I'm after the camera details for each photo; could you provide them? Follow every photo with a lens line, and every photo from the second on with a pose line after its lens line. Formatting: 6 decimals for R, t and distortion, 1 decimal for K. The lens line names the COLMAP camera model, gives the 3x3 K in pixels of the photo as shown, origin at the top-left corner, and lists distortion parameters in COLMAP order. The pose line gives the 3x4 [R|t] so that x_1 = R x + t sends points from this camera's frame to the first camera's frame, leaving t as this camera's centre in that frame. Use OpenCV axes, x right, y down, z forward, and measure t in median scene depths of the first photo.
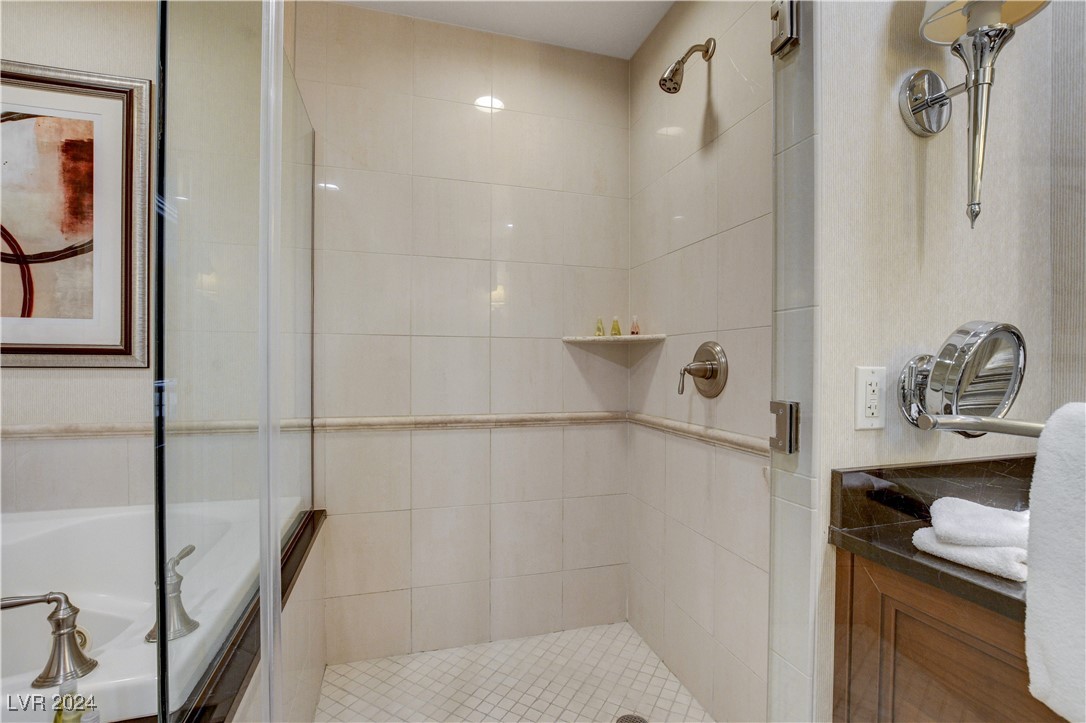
lens RADIAL K [[481.0, 0, 555.4], [0, 481.0, 365.7], [0, 0, 1]] dist [-0.021923, 0.002885]
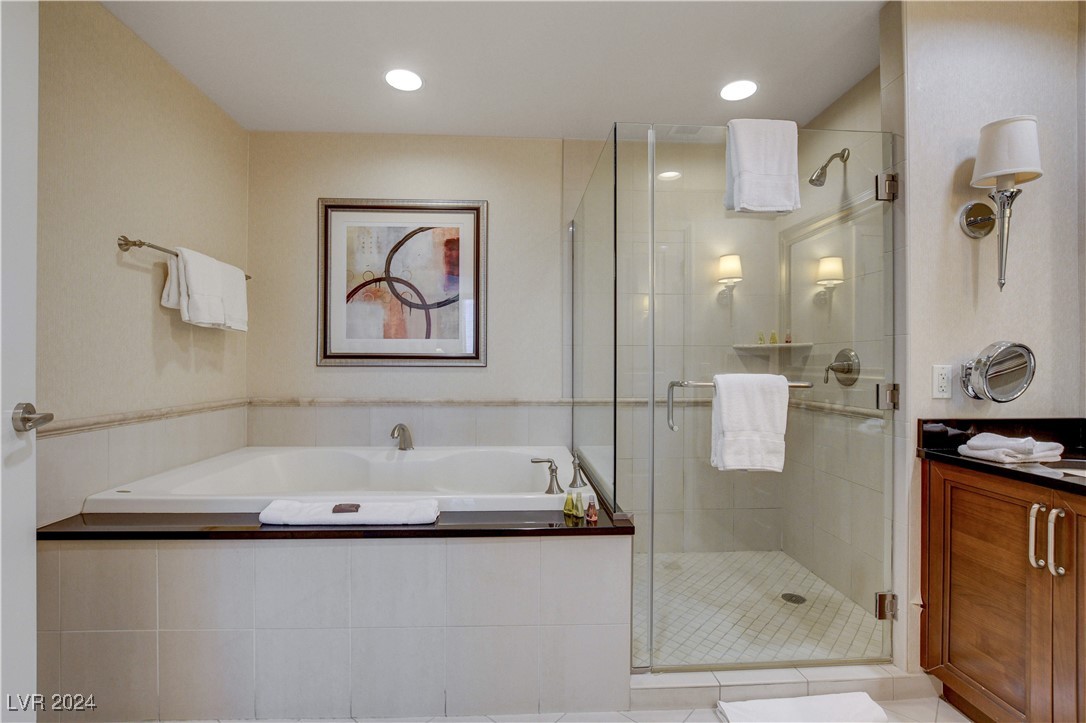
lens RADIAL K [[481.0, 0, 548.4], [0, 481.0, 361.2], [0, 0, 1]] dist [-0.021923, 0.002885]
pose [[0.970244, -0.003729, -0.242100, -0.226756], [0.001902, 0.999968, -0.007782, -0.001073], [0.242121, 0.007090, 0.970220, -0.688097]]
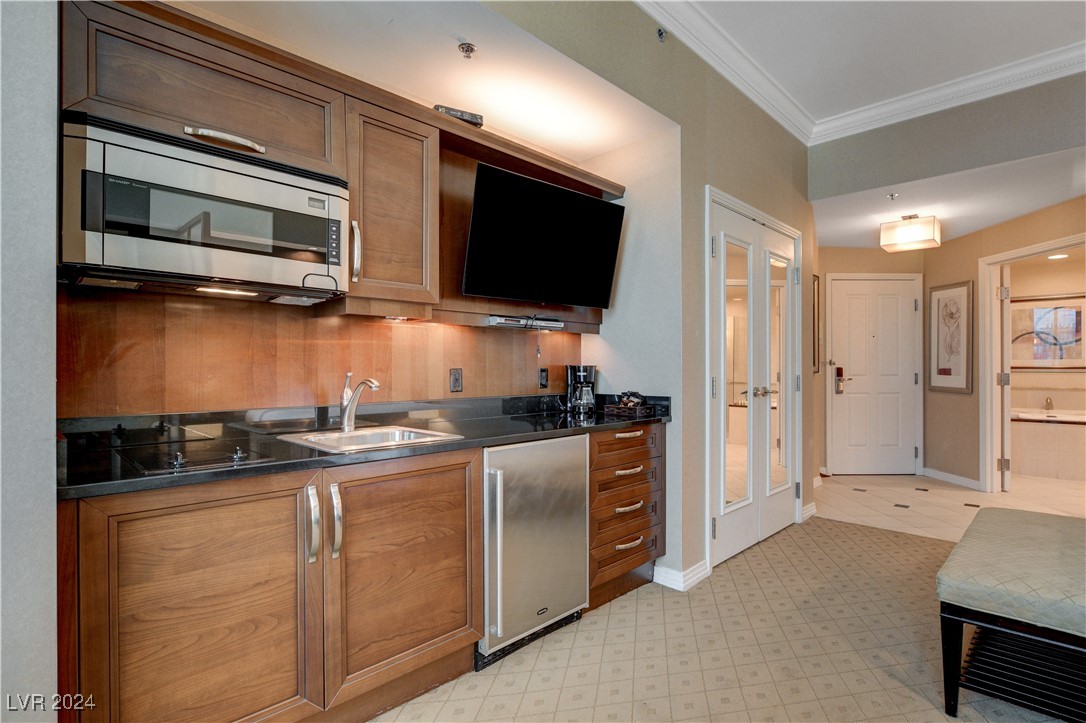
lens RADIAL K [[535.4, 0, 544.8], [0, 535.4, 367.5], [0, 0, 1]] dist [-0.016652, 0.003567]
pose [[0.465355, -0.008259, -0.885086, 0.750676], [0.001201, 0.999961, -0.008700, -0.002095], [0.885123, 0.002986, 0.465347, -4.807178]]
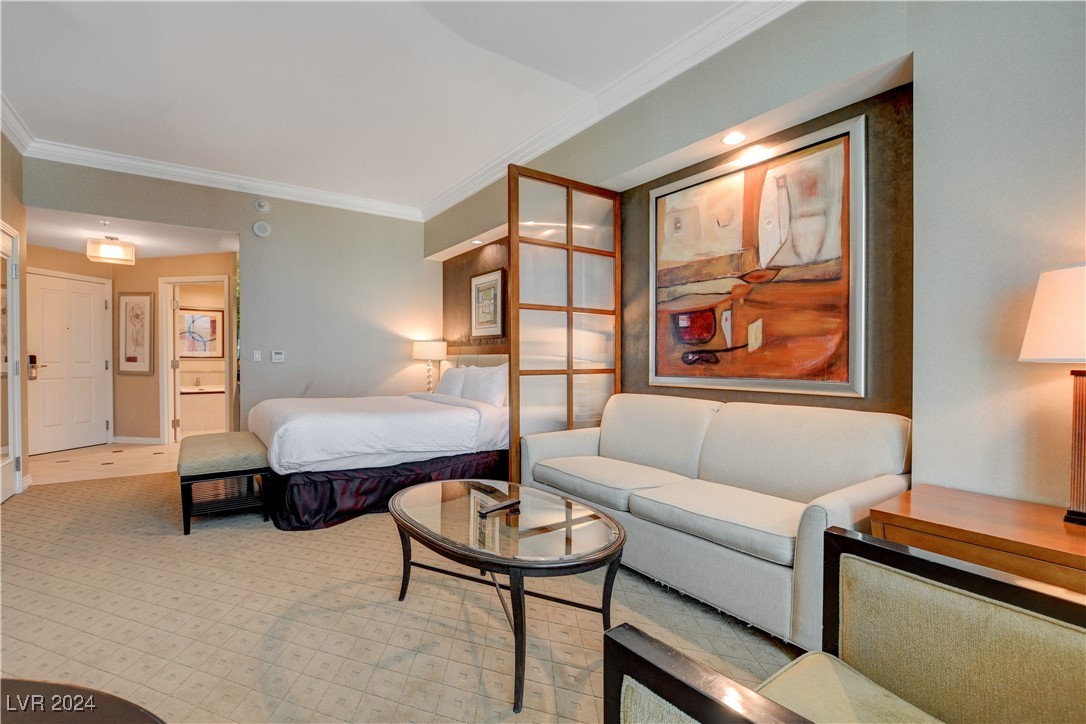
lens RADIAL K [[481.0, 0, 538.8], [0, 481.0, 366.8], [0, 0, 1]] dist [-0.021923, 0.002885]
pose [[0.948912, -0.008477, 0.315428, 0.916711], [0.004499, 0.999901, 0.013337, 0.024949], [-0.315510, -0.011237, 0.948856, -5.846954]]
